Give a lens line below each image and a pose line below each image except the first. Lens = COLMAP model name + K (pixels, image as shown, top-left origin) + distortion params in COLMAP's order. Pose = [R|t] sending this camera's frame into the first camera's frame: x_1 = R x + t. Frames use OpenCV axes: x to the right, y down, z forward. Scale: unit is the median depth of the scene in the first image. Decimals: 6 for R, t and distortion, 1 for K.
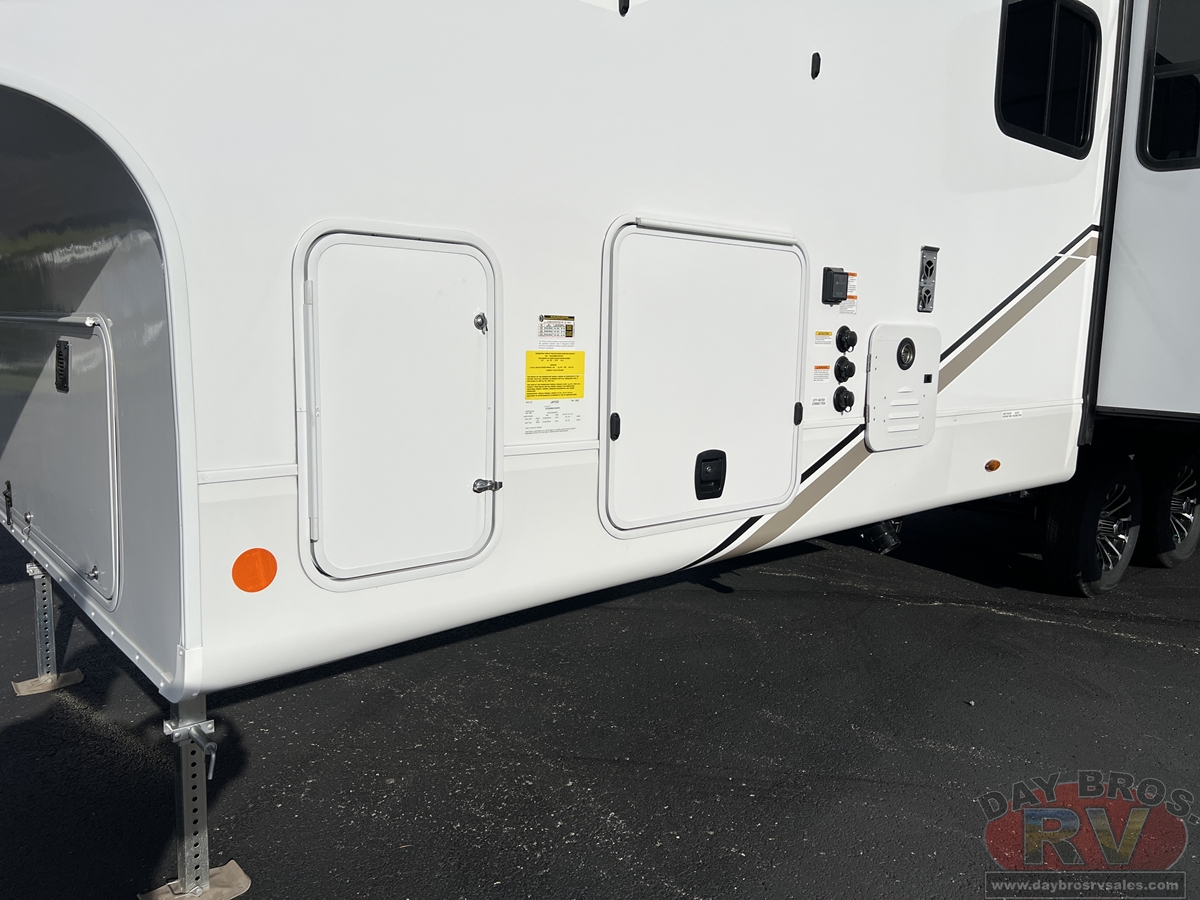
lens RADIAL K [[891.8, 0, 601.1], [0, 891.8, 452.7], [0, 0, 1]] dist [0.051533, -0.035959]
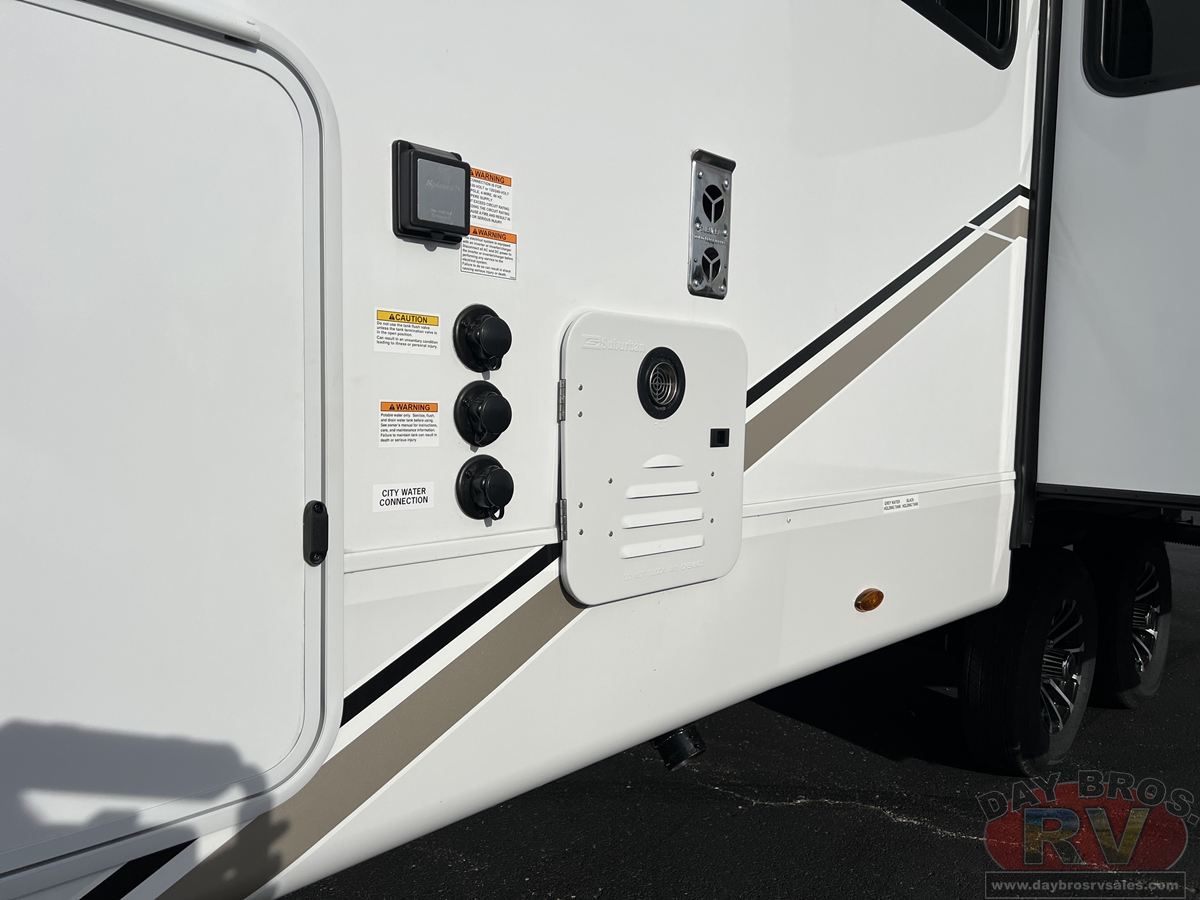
lens RADIAL K [[891.8, 0, 600.3], [0, 891.8, 457.0], [0, 0, 1]] dist [0.051533, -0.035959]
pose [[0.996106, -0.005060, 0.088021, 0.266192], [0.010892, 0.997767, -0.065894, -0.043178], [-0.087491, 0.066596, 0.993937, 0.554059]]
